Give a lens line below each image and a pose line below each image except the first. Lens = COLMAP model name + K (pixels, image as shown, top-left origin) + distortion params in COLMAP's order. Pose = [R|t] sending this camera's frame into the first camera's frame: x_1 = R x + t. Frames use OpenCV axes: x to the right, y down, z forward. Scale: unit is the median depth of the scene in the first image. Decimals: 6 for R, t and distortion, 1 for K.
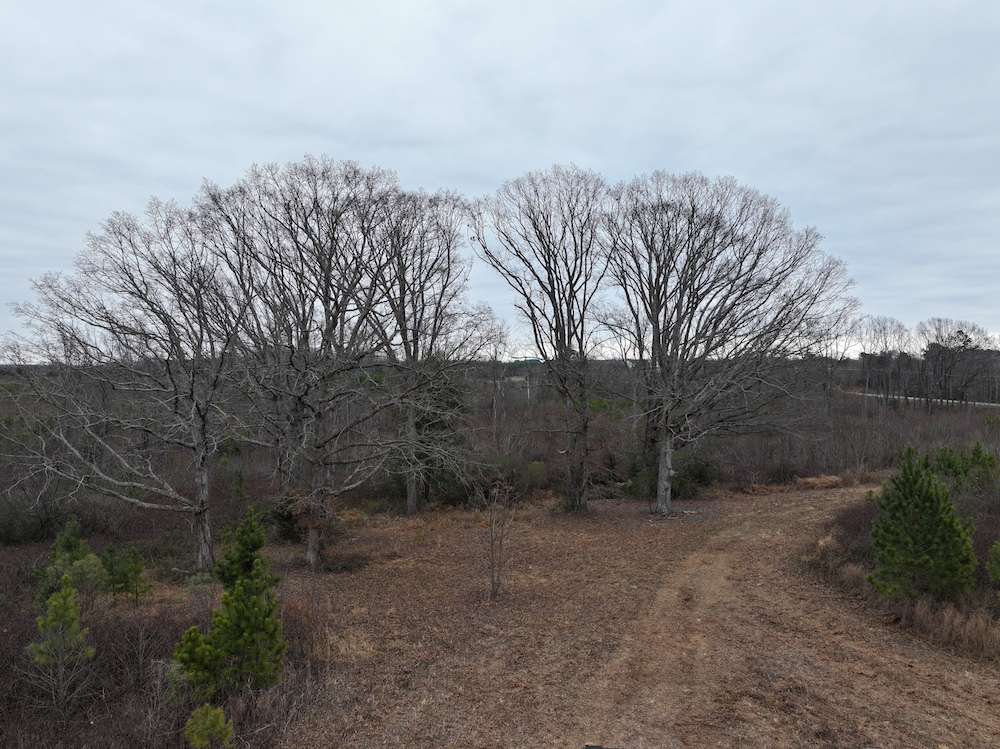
lens RADIAL K [[701.8, 0, 503.1], [0, 701.8, 373.2], [0, 0, 1]] dist [0.004872, 0.006949]
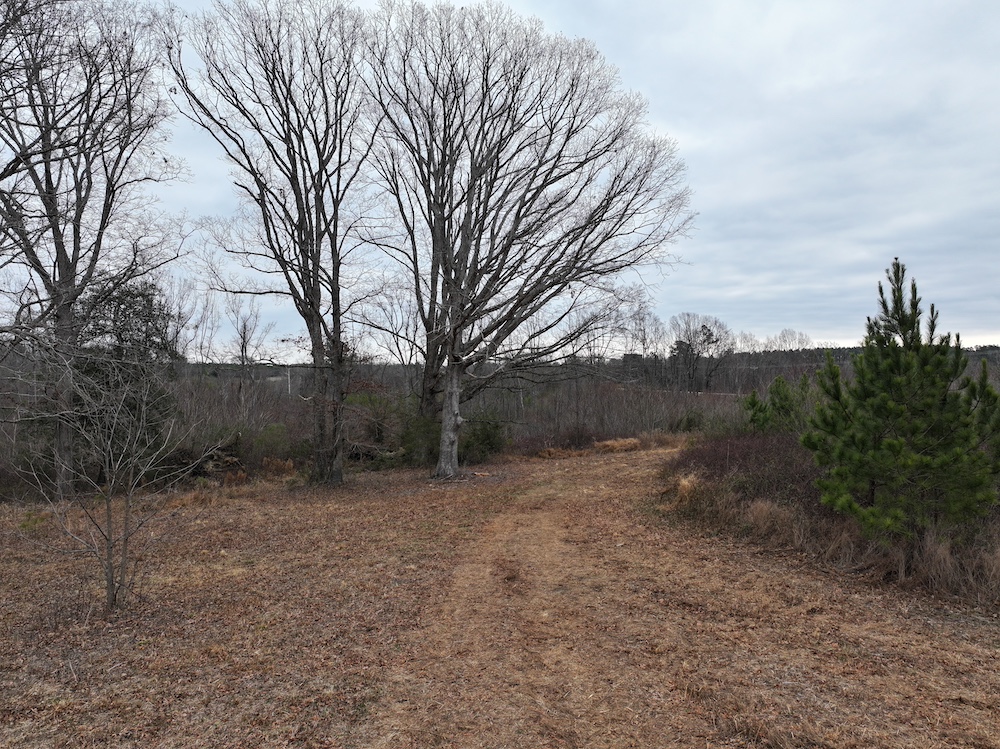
lens RADIAL K [[701.8, 0, 503.1], [0, 701.8, 373.2], [0, 0, 1]] dist [0.004872, 0.006949]
pose [[0.948365, 0.006087, 0.317123, 0.051011], [-0.002633, 0.999932, -0.011320, 0.100989], [-0.317170, 0.009901, 0.948317, 0.290481]]
